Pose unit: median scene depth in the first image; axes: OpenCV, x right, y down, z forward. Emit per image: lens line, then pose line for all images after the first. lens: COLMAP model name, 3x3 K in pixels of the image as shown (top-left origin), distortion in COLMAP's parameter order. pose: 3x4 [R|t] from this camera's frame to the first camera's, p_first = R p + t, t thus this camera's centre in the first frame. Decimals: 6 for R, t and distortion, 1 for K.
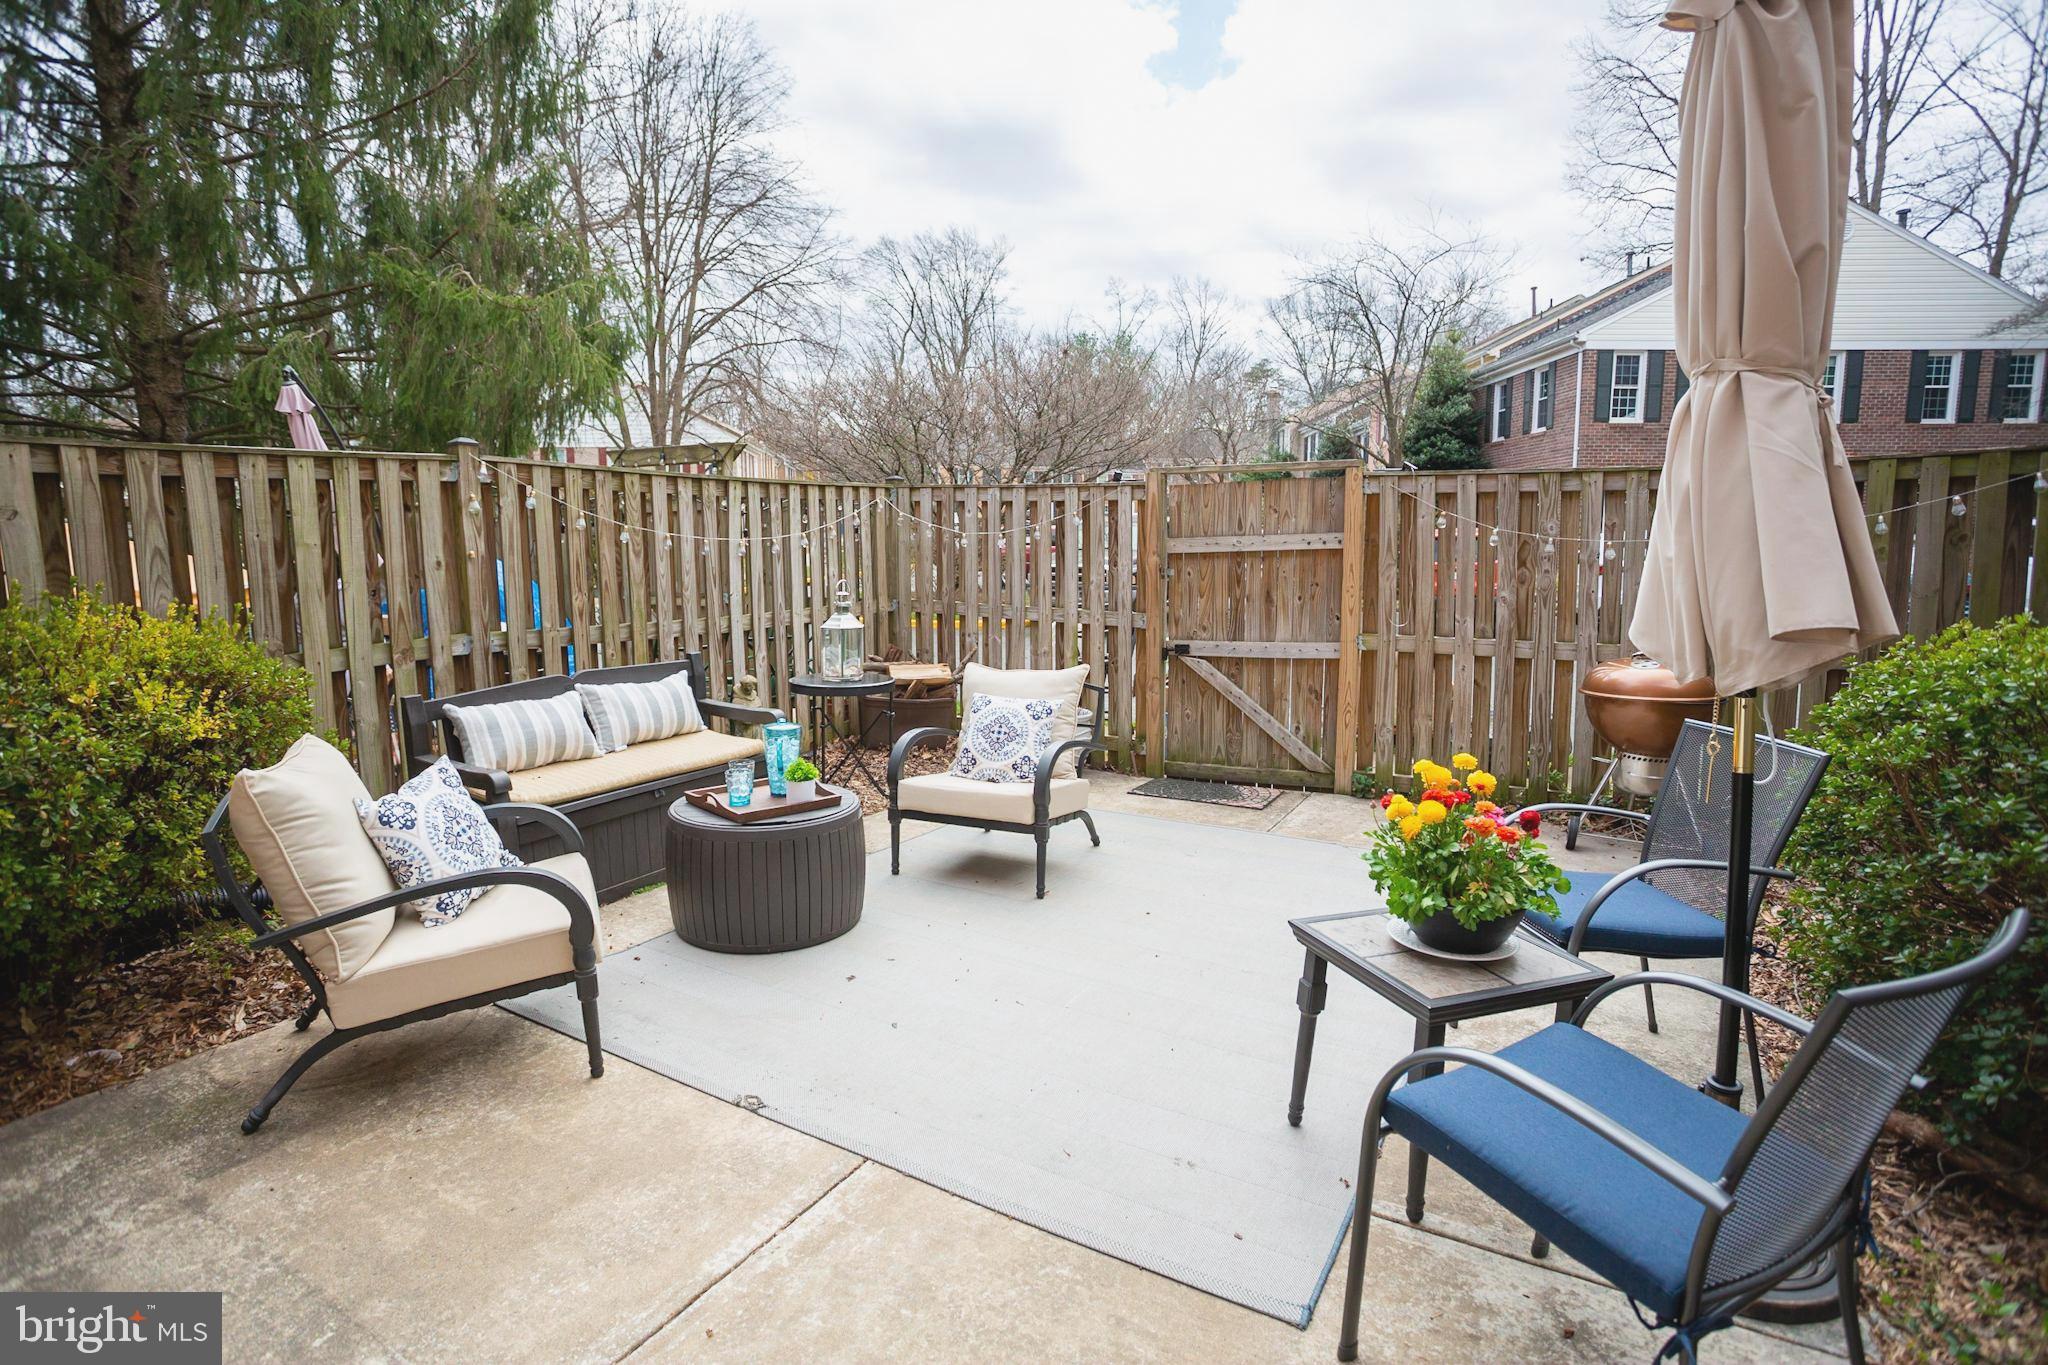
lens RADIAL K [[970.5, 0, 1022.5], [0, 970.5, 676.0], [0, 0, 1]] dist [-0.056444, 0.027722]
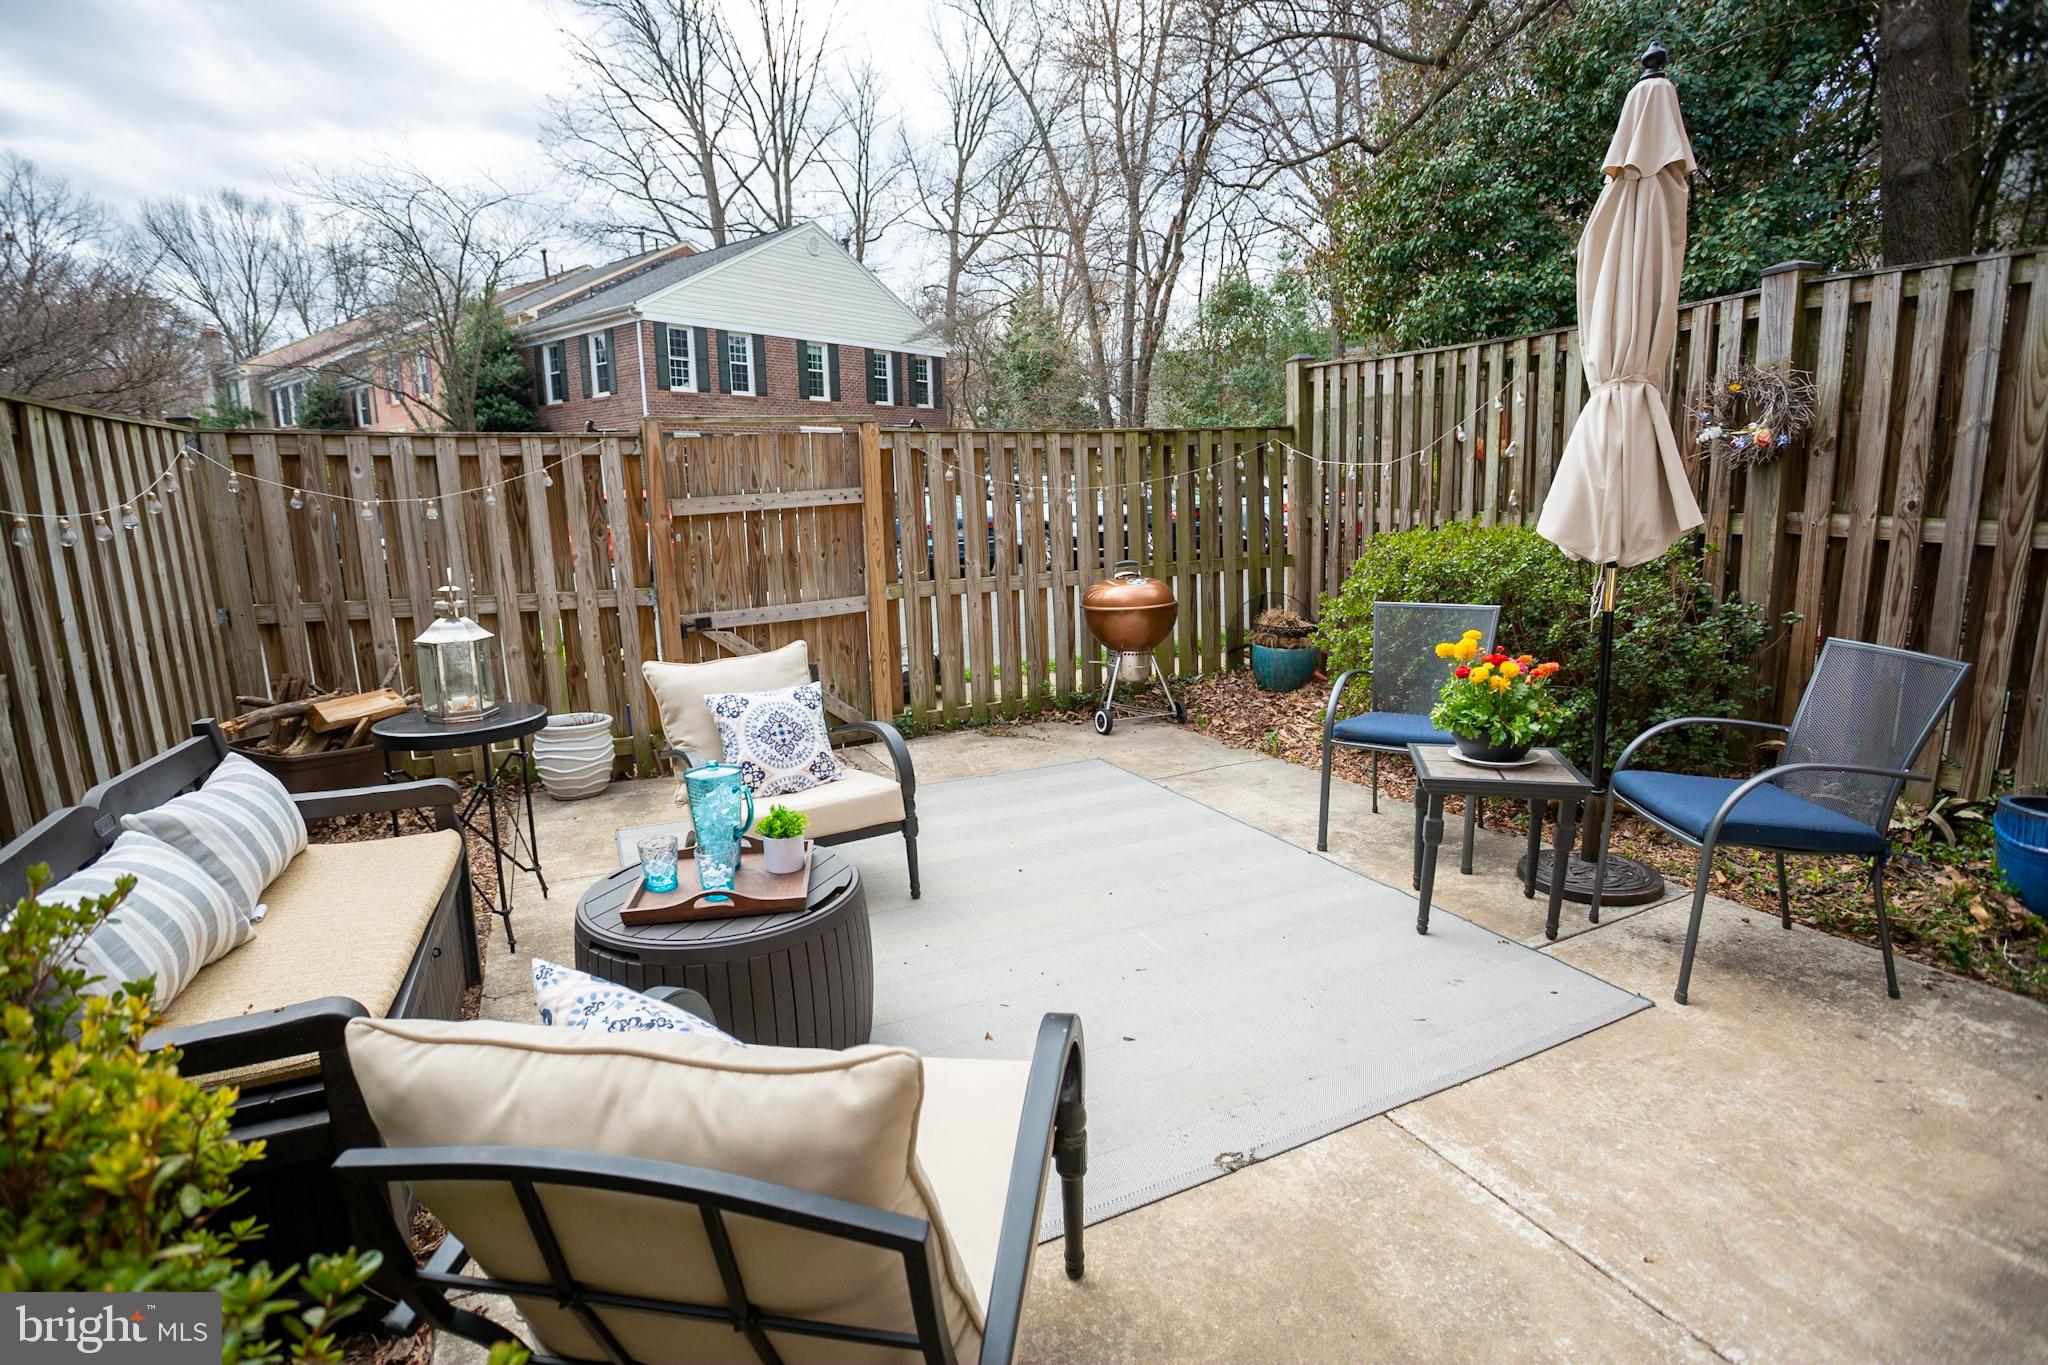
lens RADIAL K [[970.5, 0, 1022.5], [0, 970.5, 676.0], [0, 0, 1]] dist [-0.056444, 0.027722]
pose [[0.598095, -0.164710, 0.784317, -0.363076], [0.136810, 0.985271, 0.102584, -0.030682], [-0.789661, 0.045947, 0.611820, 0.228144]]
